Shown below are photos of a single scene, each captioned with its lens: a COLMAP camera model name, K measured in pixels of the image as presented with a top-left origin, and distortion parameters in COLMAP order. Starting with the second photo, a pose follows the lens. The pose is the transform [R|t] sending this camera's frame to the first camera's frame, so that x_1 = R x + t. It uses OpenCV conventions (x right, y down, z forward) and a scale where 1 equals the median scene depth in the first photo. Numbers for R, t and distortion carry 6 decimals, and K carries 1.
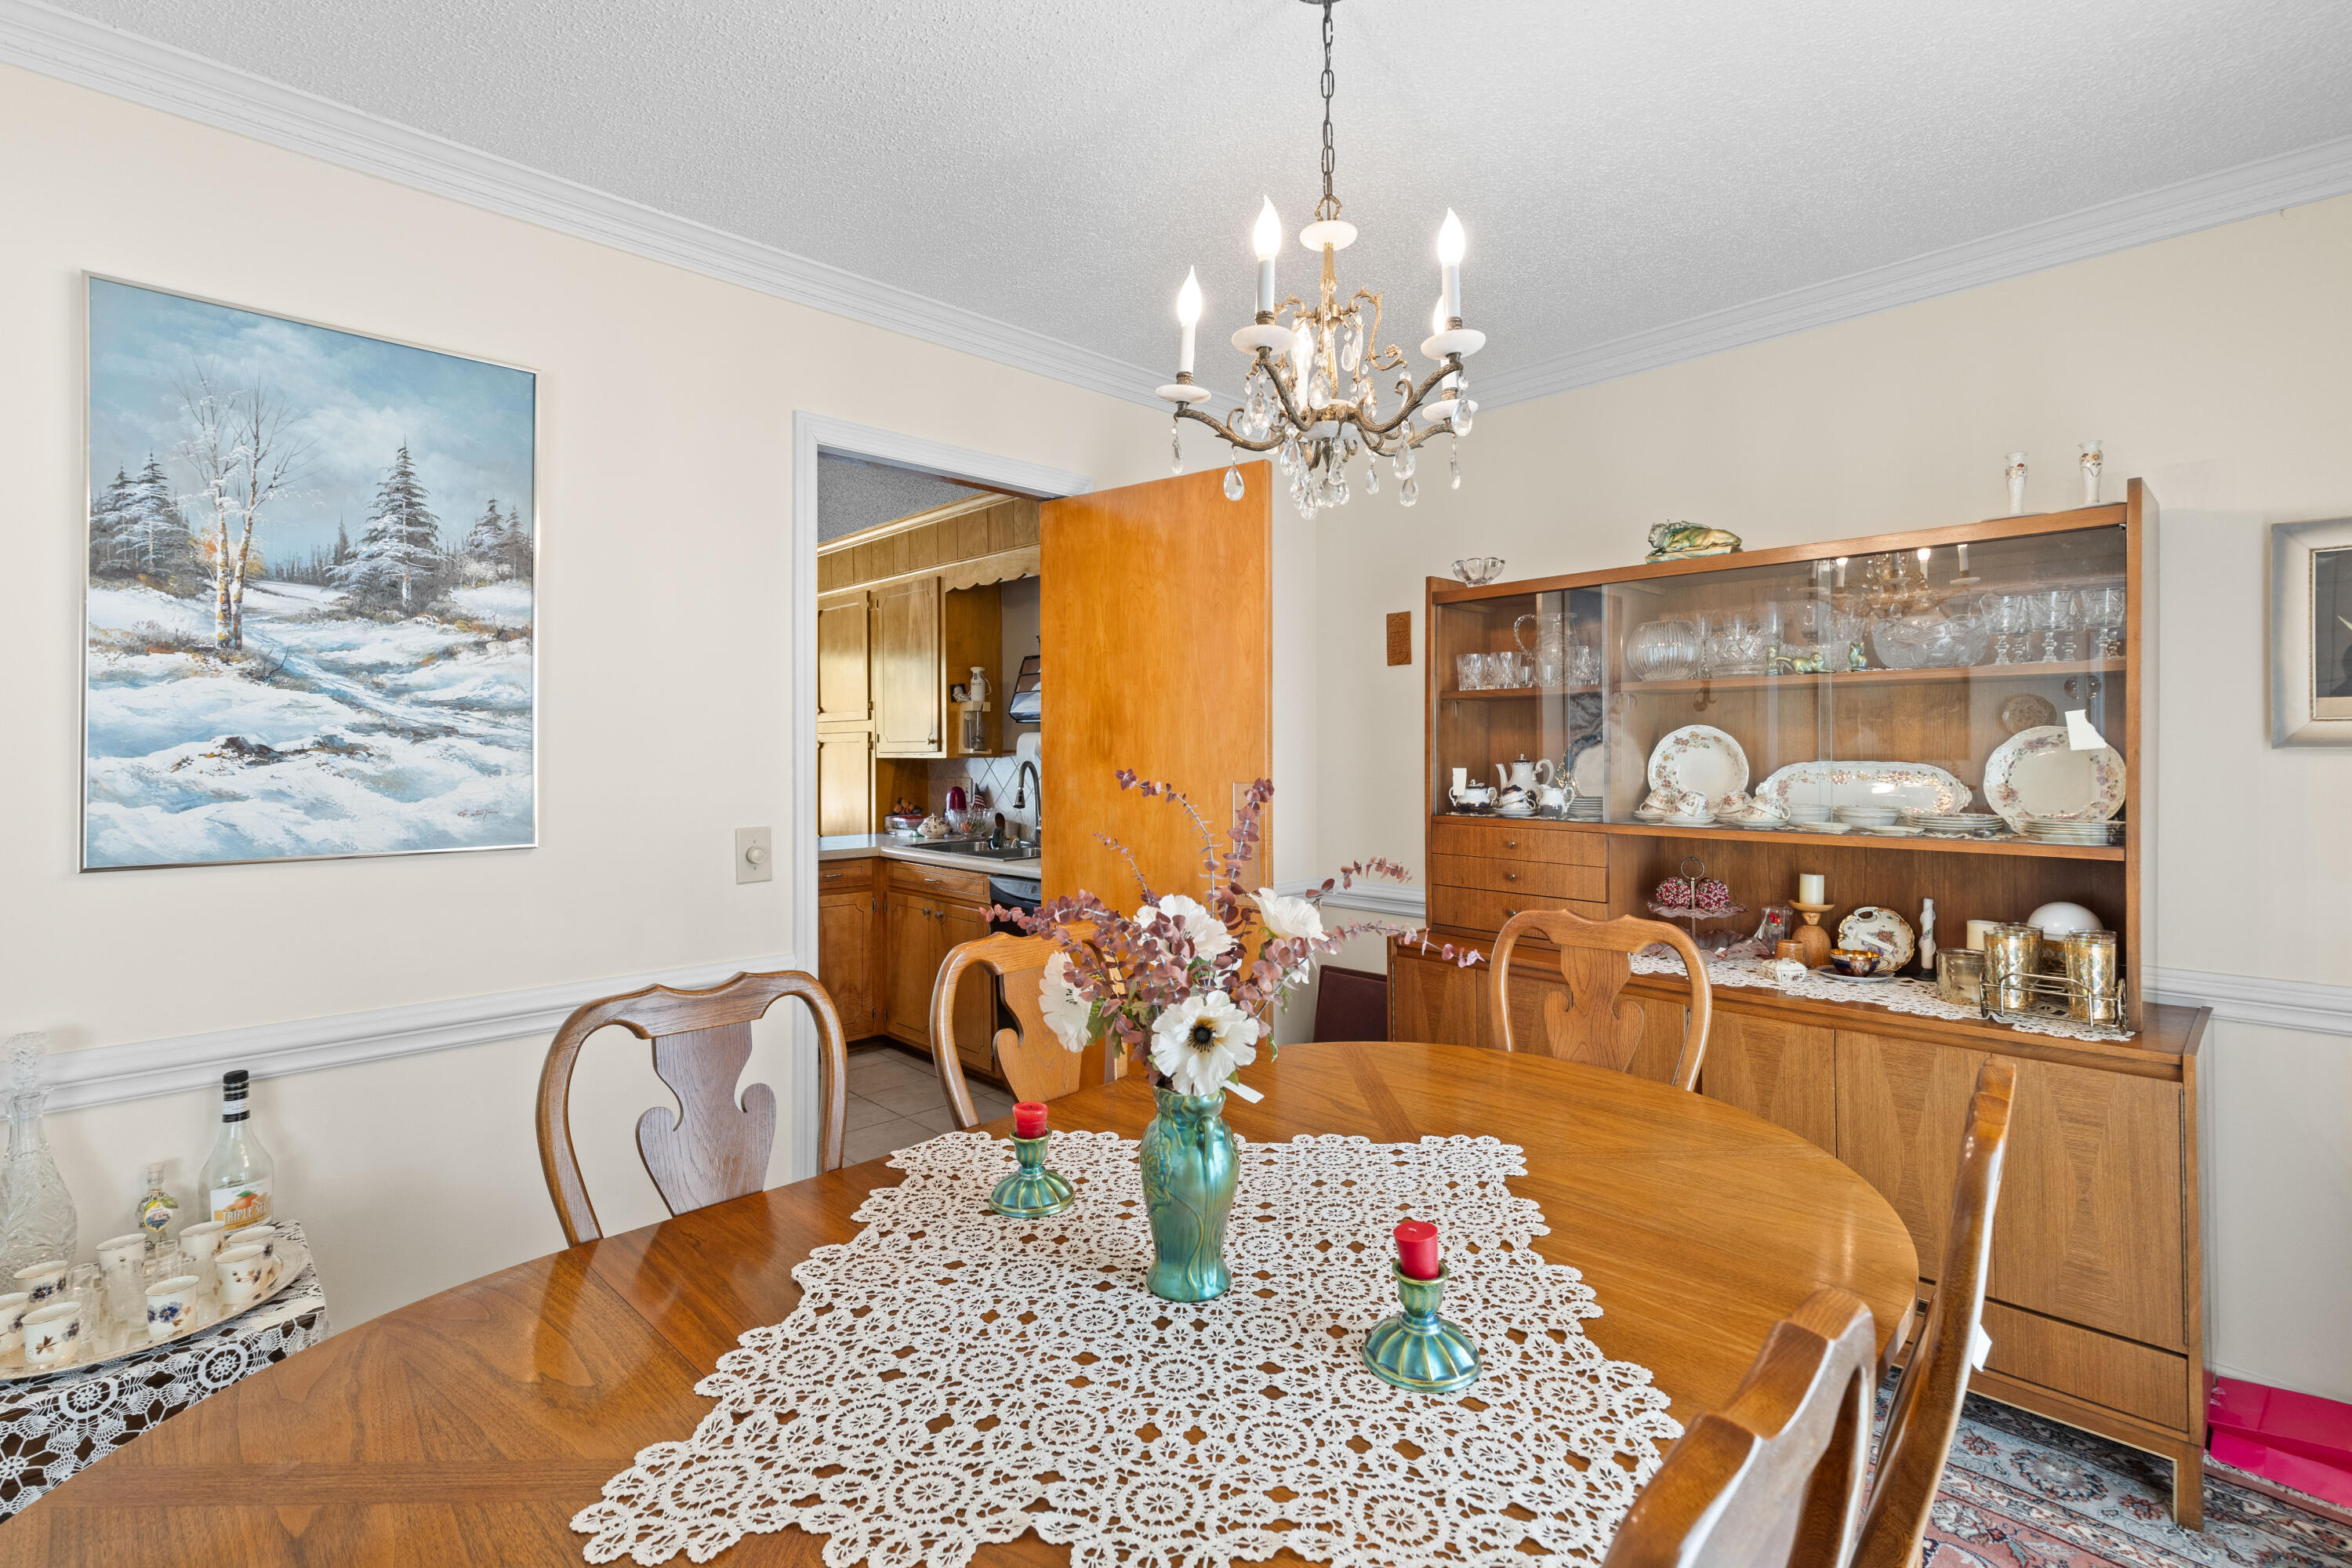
lens RADIAL K [[1069.9, 0, 1176.8], [0, 1069.9, 744.1], [0, 0, 1]] dist [0.000460, 0.000105]
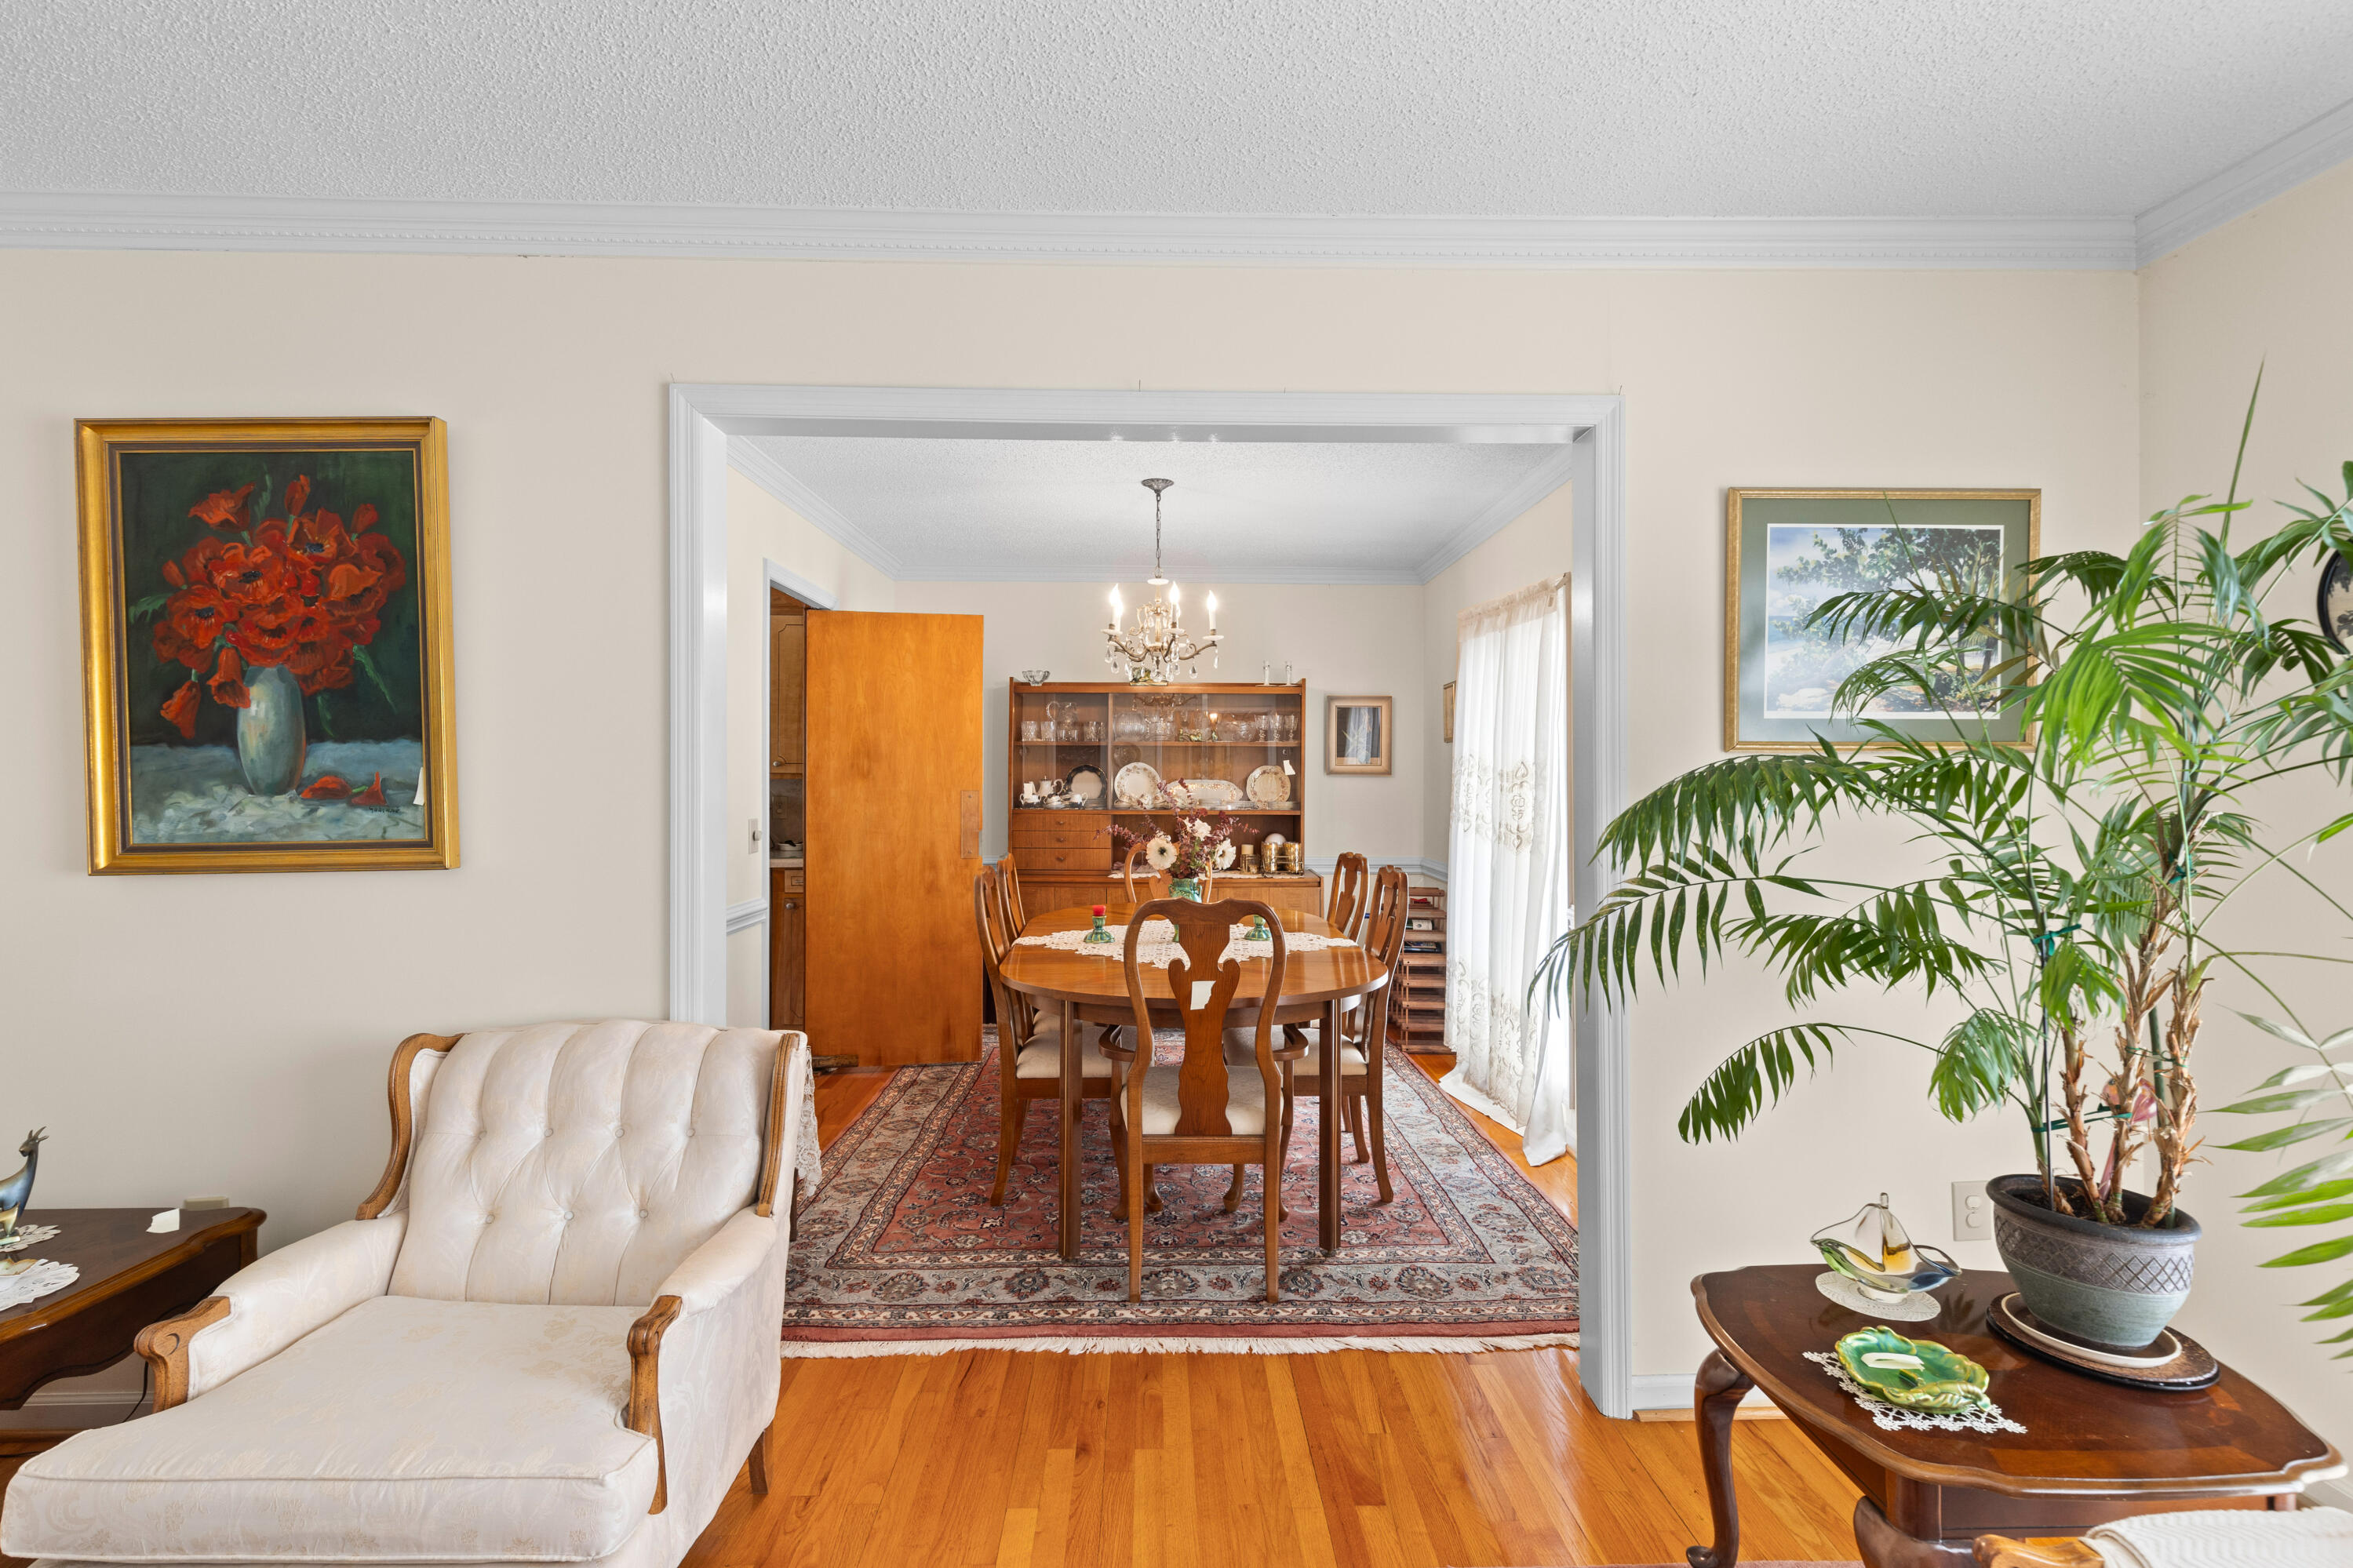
lens RADIAL K [[1074.4, 0, 1176.5], [0, 1074.4, 784.0], [0, 0, 1]] dist [0.001517, 0.000089]
pose [[0.687465, 0.001309, 0.726216, -0.988130], [-0.009241, 0.999933, 0.006946, 0.008938], [-0.726159, -0.011486, 0.687431, -0.498313]]
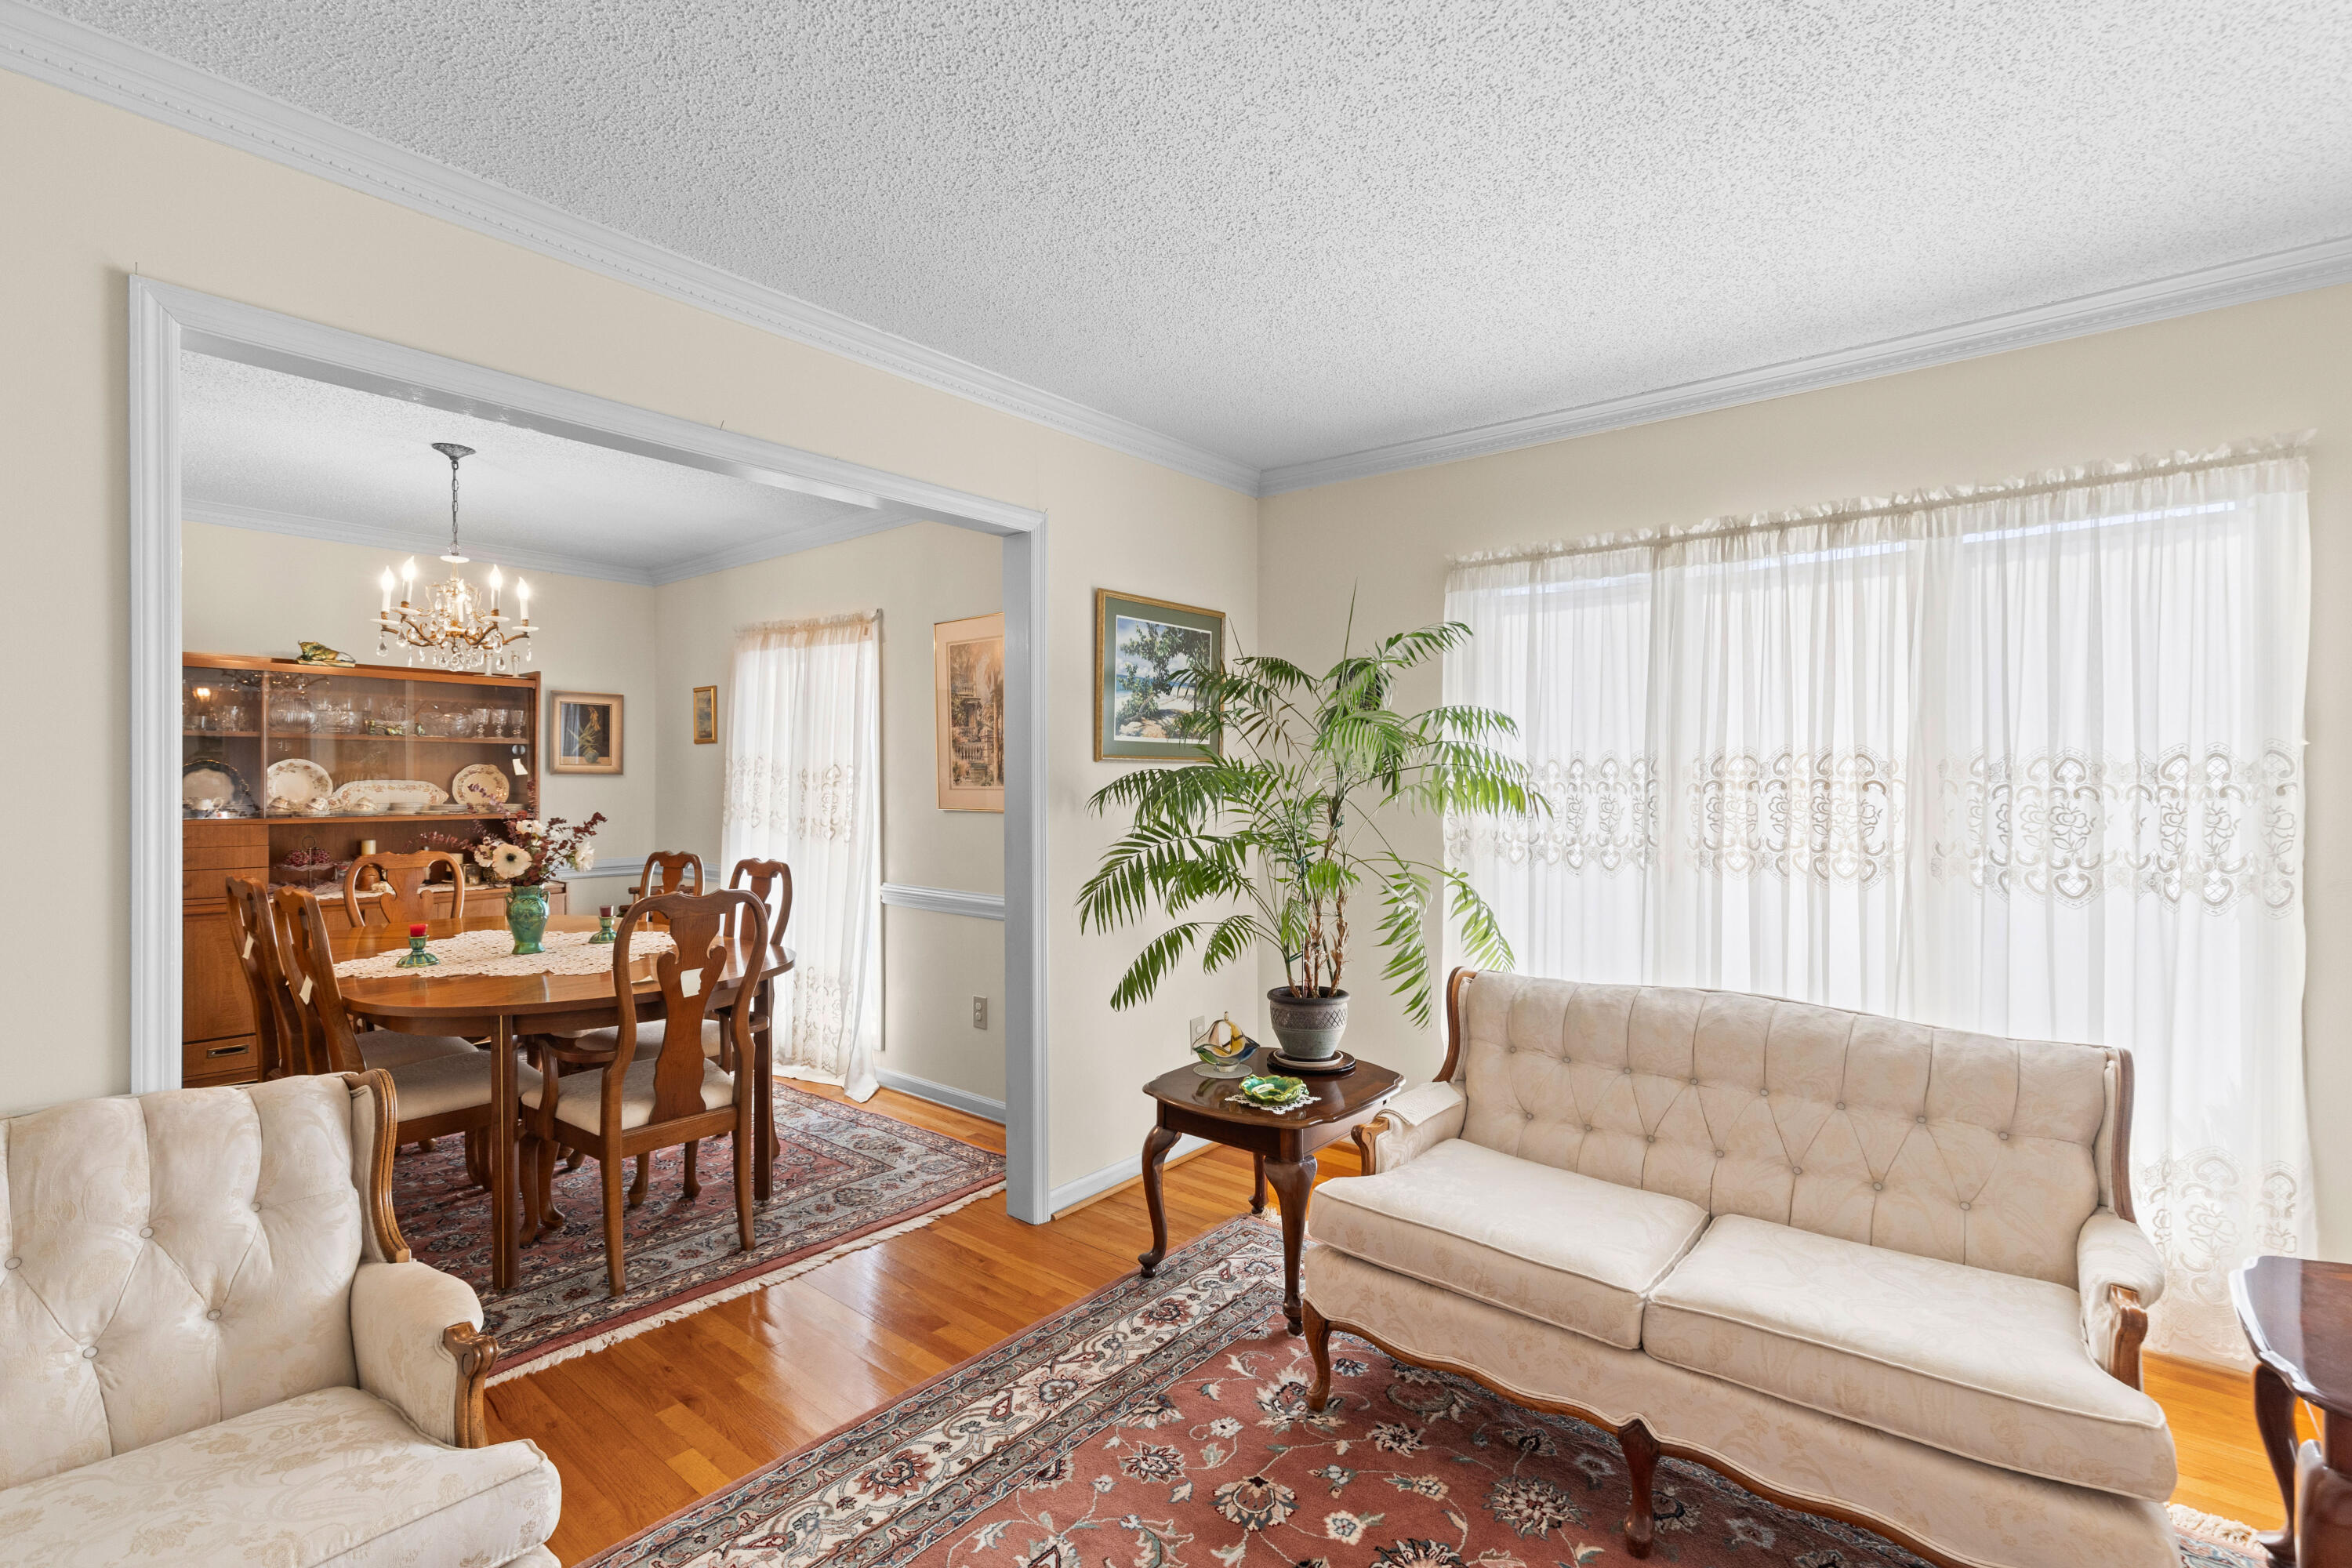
lens RADIAL K [[1074.0, 0, 1176.0], [0, 1074.0, 784.0], [0, 0, 1]] dist [0.001517, 0.000089]
pose [[-0.098886, -0.001646, 0.995097, -1.344162], [-0.007211, 0.999974, 0.000938, 0.010349], [-0.995073, -0.007083, -0.098895, -0.213707]]
